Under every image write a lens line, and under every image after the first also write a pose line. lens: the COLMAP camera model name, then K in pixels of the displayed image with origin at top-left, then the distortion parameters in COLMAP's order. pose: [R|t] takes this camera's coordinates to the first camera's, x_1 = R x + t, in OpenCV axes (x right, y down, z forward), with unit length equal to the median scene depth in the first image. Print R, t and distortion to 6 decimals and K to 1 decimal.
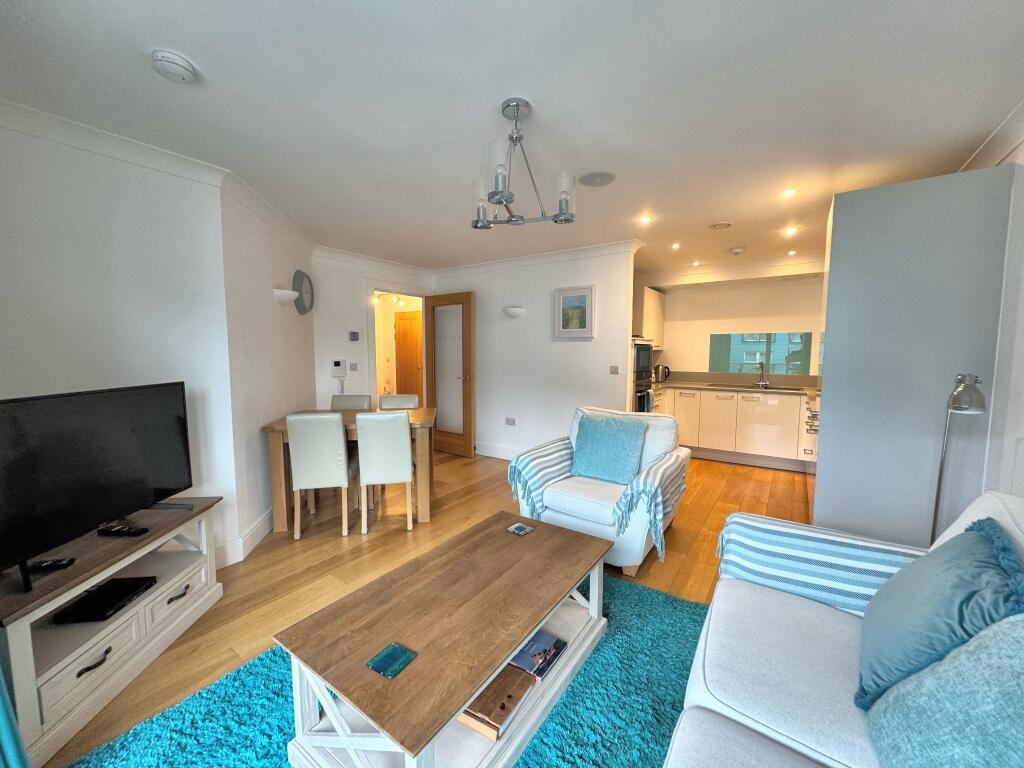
lens RADIAL K [[404.0, 0, 509.3], [0, 404.0, 382.9], [0, 0, 1]] dist [-0.000275, 0.000018]
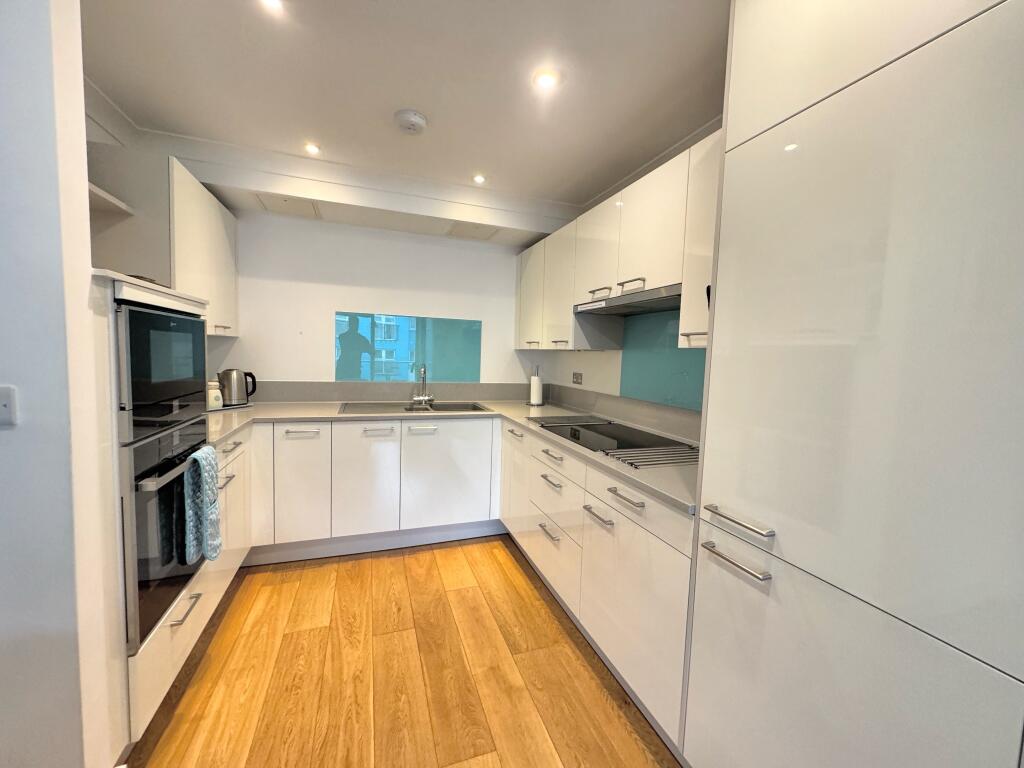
lens RADIAL K [[404.0, 0, 509.3], [0, 404.0, 382.9], [0, 0, 1]] dist [-0.000275, 0.000018]
pose [[0.573582, -0.043739, 0.817980, 0.206227], [0.033771, 0.998987, 0.029737, -0.036492], [-0.818452, 0.010567, 0.574478, 0.556836]]
